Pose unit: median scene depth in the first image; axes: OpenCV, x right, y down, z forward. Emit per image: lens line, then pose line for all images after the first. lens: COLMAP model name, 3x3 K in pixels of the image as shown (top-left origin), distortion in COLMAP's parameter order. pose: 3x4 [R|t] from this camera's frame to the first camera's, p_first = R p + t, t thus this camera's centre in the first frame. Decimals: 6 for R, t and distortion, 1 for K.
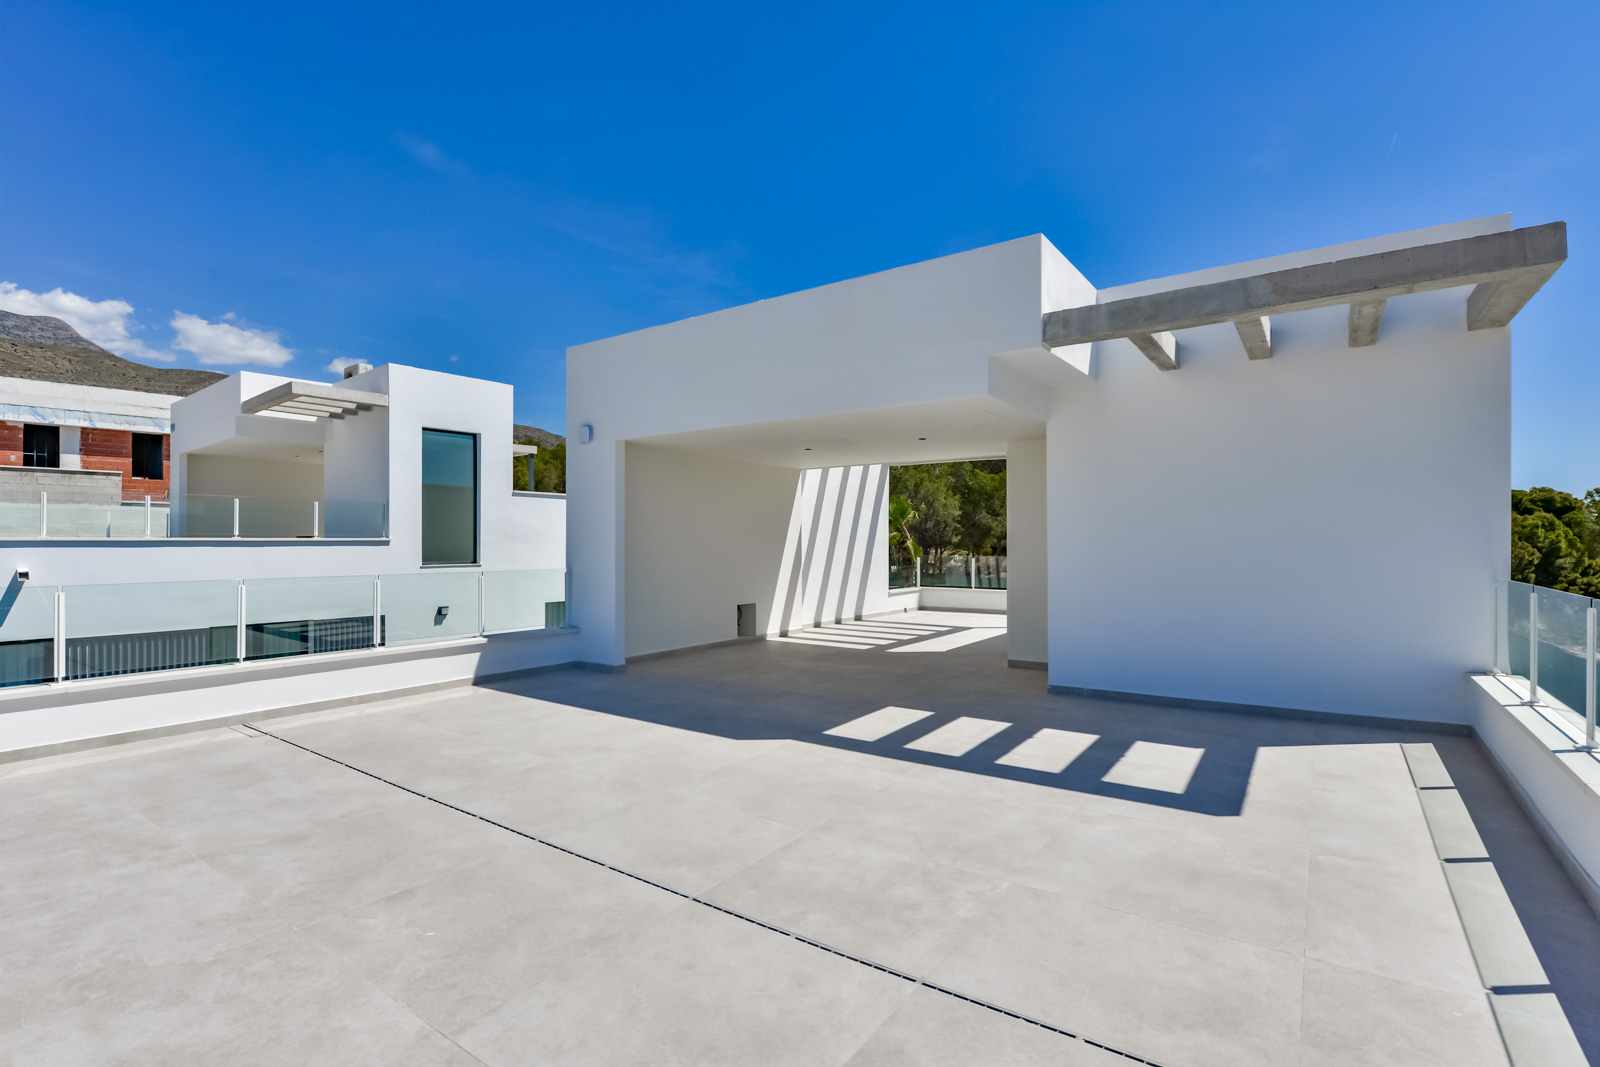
lens RADIAL K [[743.8, 0, 800.2], [0, 743.8, 535.7], [0, 0, 1]] dist [-0.003830, -0.000683]
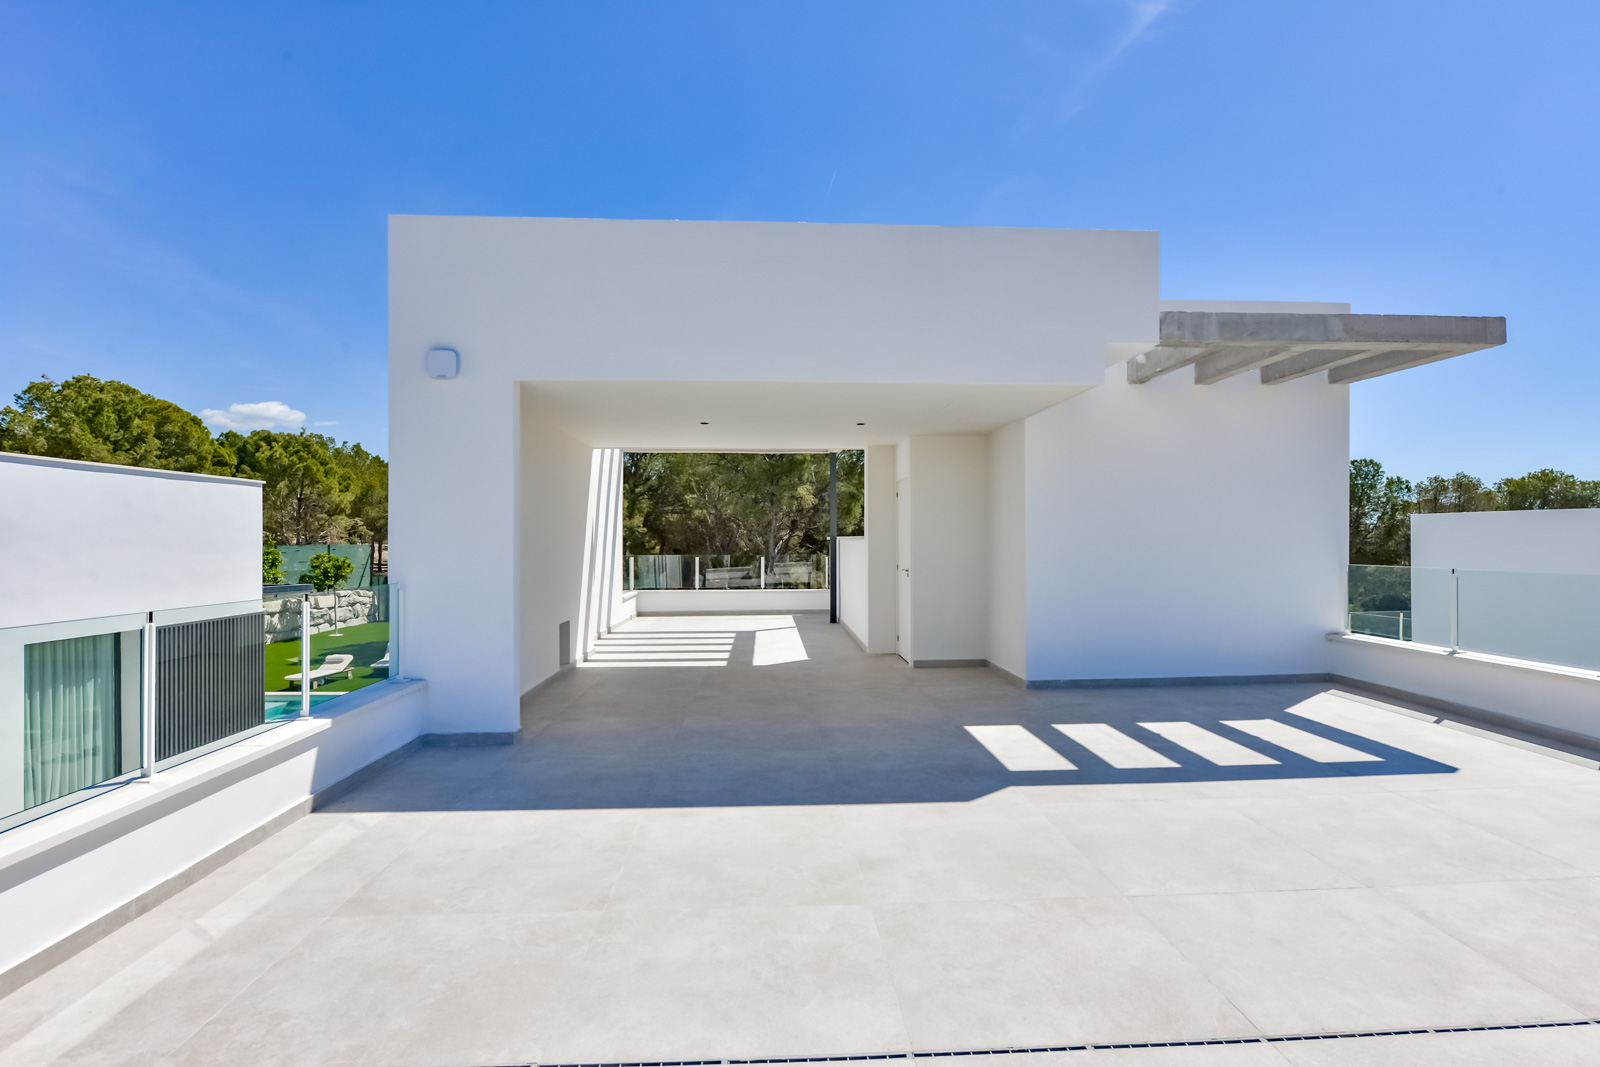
lens RADIAL K [[743.8, 0, 800.2], [0, 743.8, 531.0], [0, 0, 1]] dist [-0.003830, -0.000683]
pose [[0.780367, 0.007924, 0.625272, -0.501499], [-0.004466, 0.999965, -0.007098, 0.006281], [-0.625306, 0.002746, 0.780375, 0.382505]]
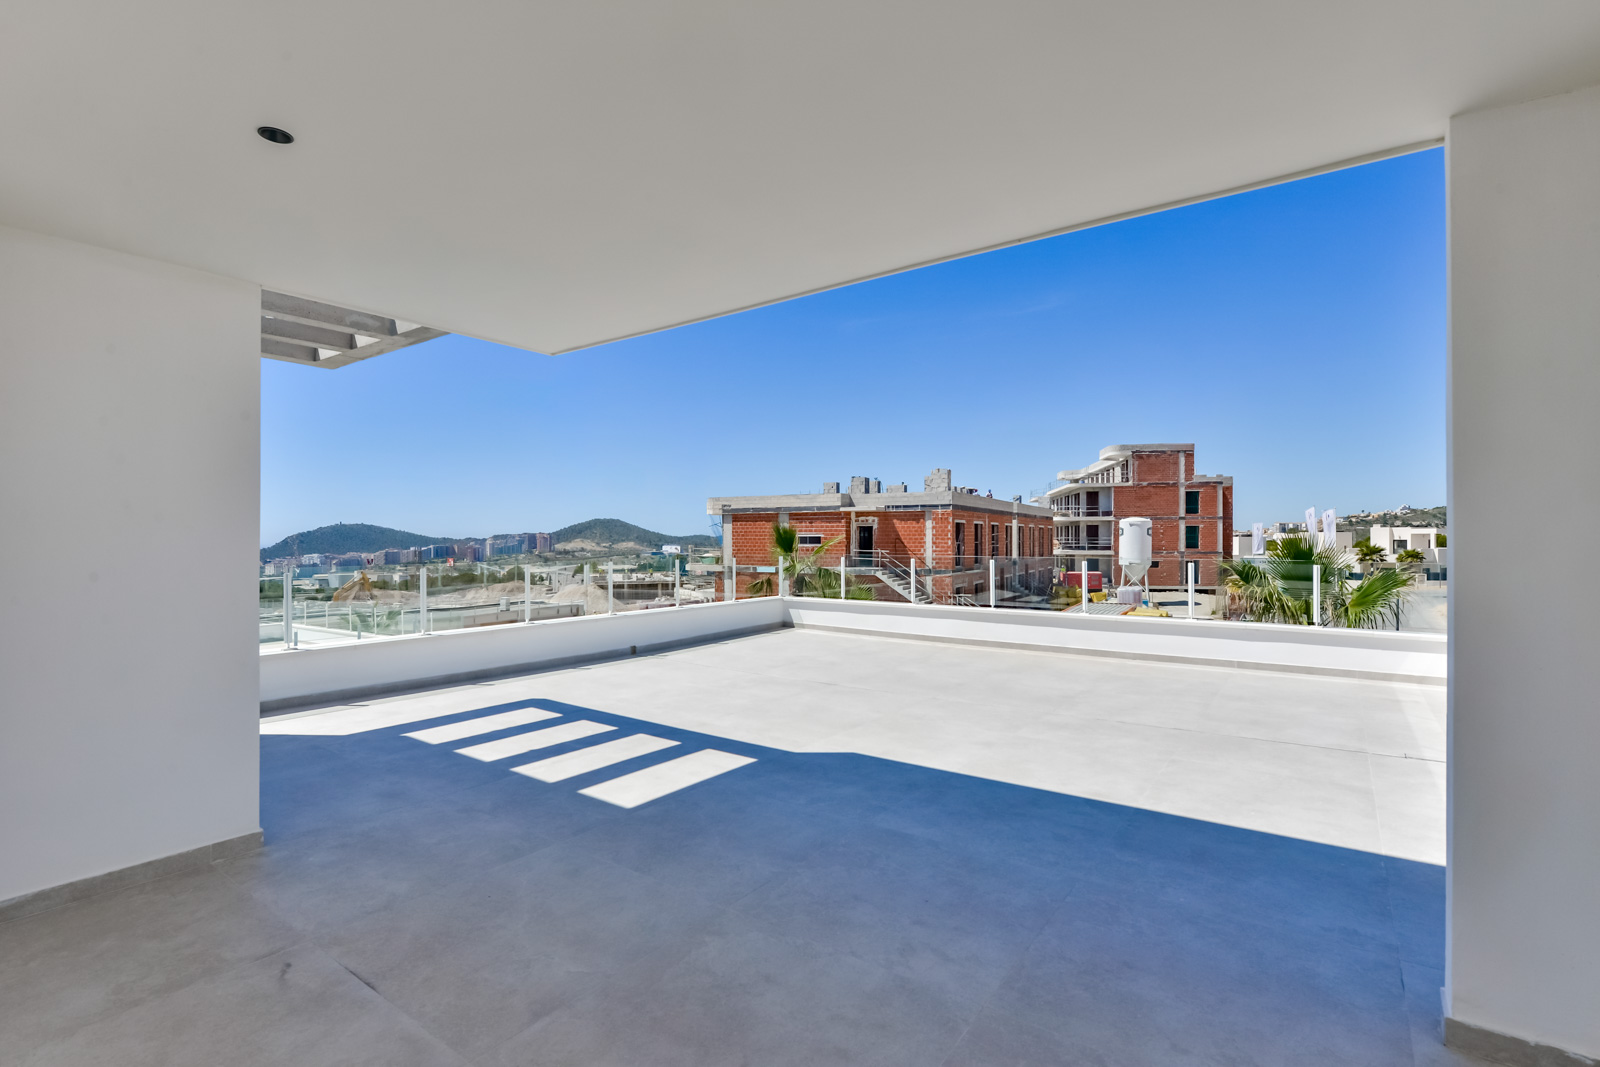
lens RADIAL K [[743.8, 0, 801.5], [0, 743.8, 544.0], [0, 0, 1]] dist [-0.003830, -0.000683]
pose [[-0.999993, 0.003463, -0.001042, -0.008102], [0.003477, 0.999895, -0.014038, 0.022807], [0.000993, -0.014042, -0.999901, 1.414538]]
